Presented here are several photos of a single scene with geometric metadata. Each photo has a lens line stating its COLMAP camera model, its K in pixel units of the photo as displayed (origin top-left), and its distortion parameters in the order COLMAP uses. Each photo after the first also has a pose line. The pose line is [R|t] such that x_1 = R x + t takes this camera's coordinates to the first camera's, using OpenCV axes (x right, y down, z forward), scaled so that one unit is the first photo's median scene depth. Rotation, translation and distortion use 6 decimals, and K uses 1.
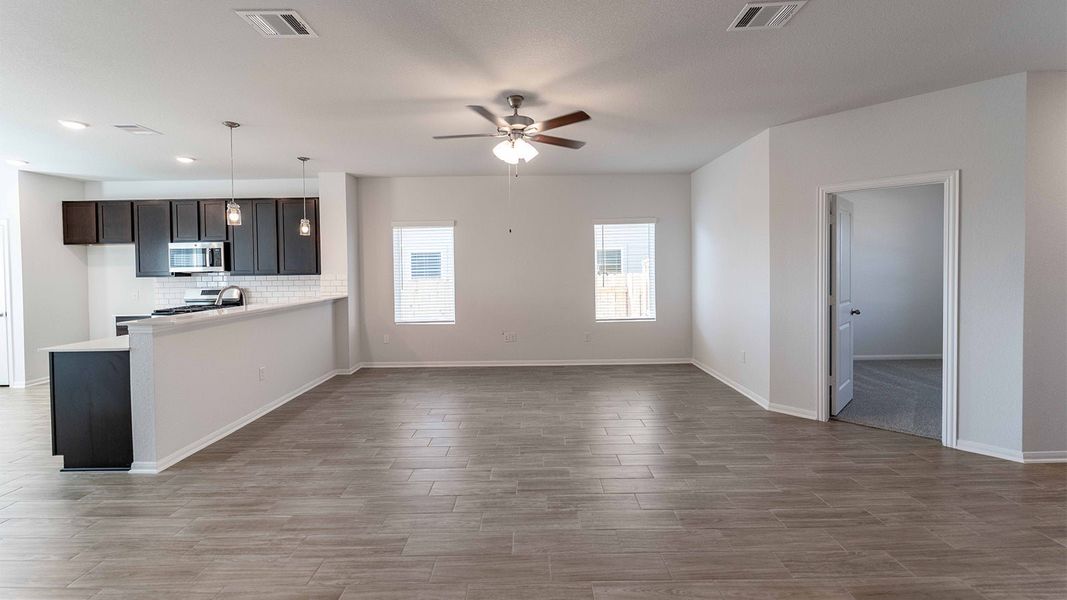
lens RADIAL K [[436.3, 0, 531.3], [0, 436.3, 280.0], [0, 0, 1]] dist [0.011519, -0.001125]
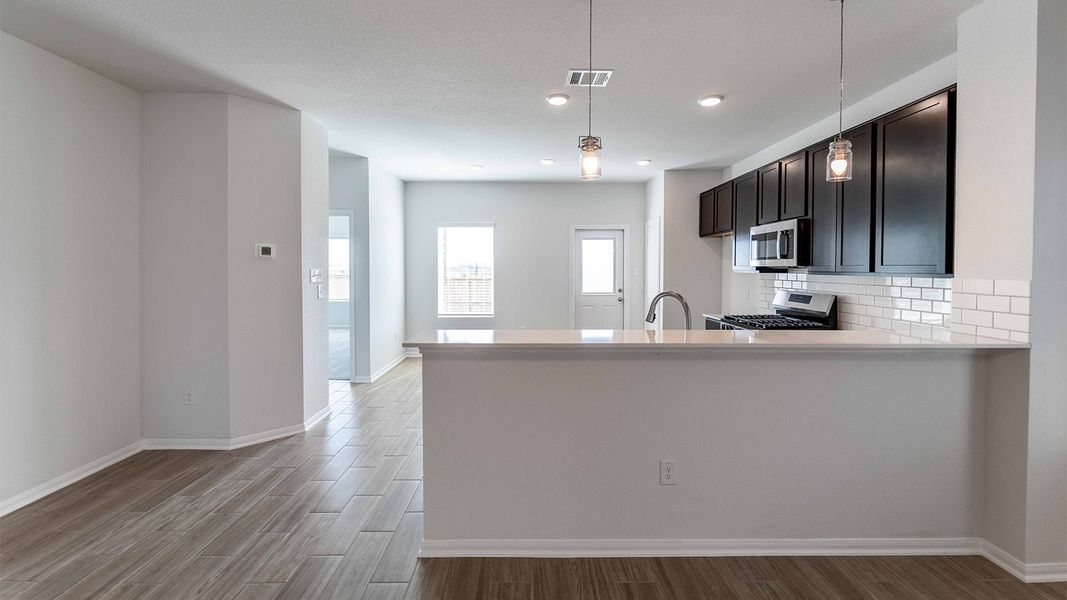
lens RADIAL K [[432.7, 0, 532.9], [0, 432.7, 273.6], [0, 0, 1]] dist [0.014800, -0.001007]
pose [[0.030474, 0.030421, -0.999072, -0.095430], [-0.036671, 0.998898, 0.029298, -0.013448], [0.998863, 0.035744, 0.031556, 0.600780]]
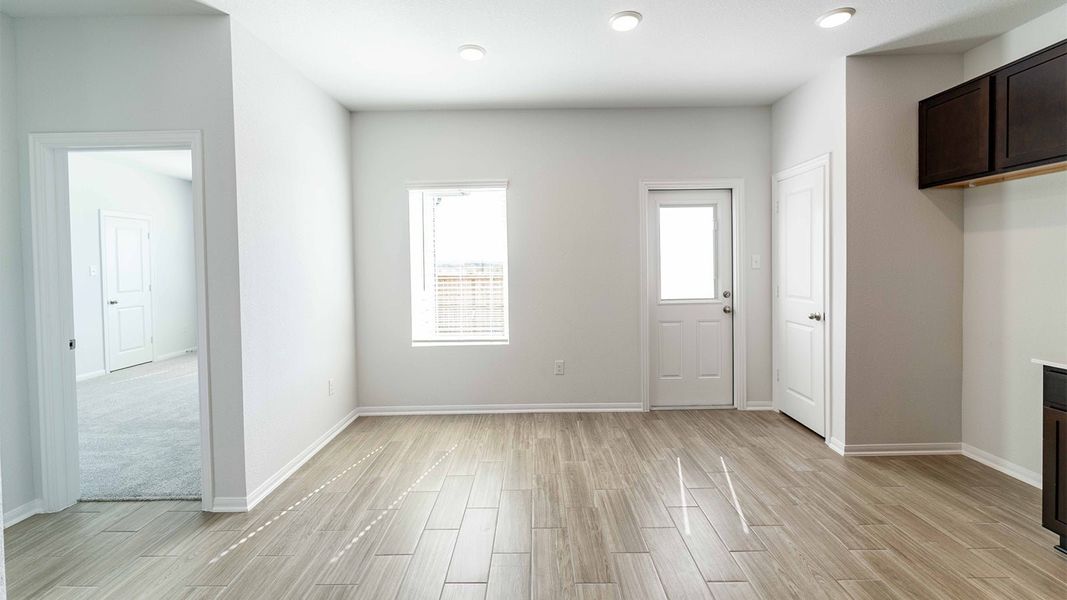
lens RADIAL K [[436.3, 0, 535.1], [0, 436.3, 267.6], [0, 0, 1]] dist [0.011519, -0.001125]
pose [[0.021390, 0.025053, -0.999457, -0.573144], [-0.020909, 0.999479, 0.024606, 0.005002], [0.999553, 0.020372, 0.021903, 0.560722]]
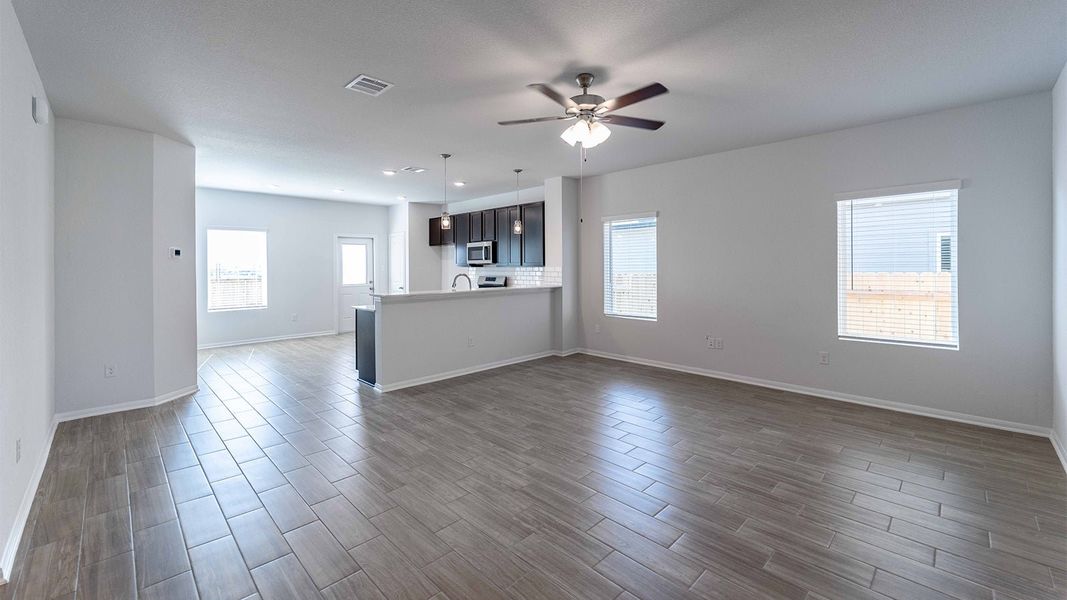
lens RADIAL K [[432.7, 0, 529.0], [0, 432.7, 268.8], [0, 0, 1]] dist [0.014800, -0.001007]
pose [[0.706857, 0.015668, -0.707183, 0.300314], [-0.027495, 0.999608, -0.005335, 0.000624], [0.706822, 0.023215, 0.707010, 0.153039]]
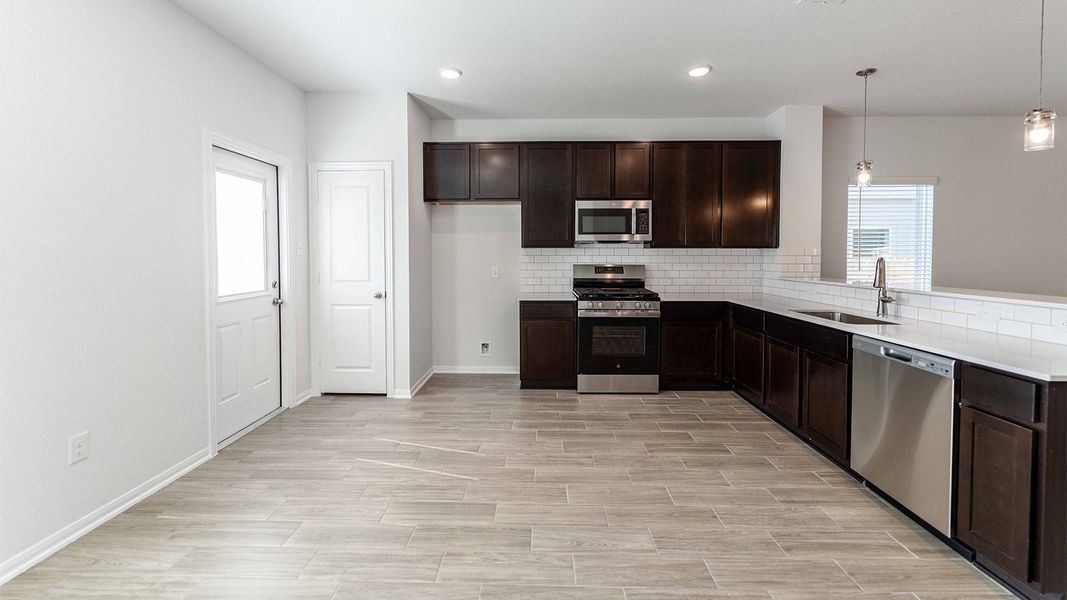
lens RADIAL K [[436.3, 0, 531.1], [0, 436.3, 262.9], [0, 0, 1]] dist [0.011519, -0.001125]
pose [[0.999880, 0.014034, 0.006554, -0.892695], [-0.013917, 0.999749, -0.017536, 0.032583], [-0.006798, 0.017443, 0.999825, 0.270574]]
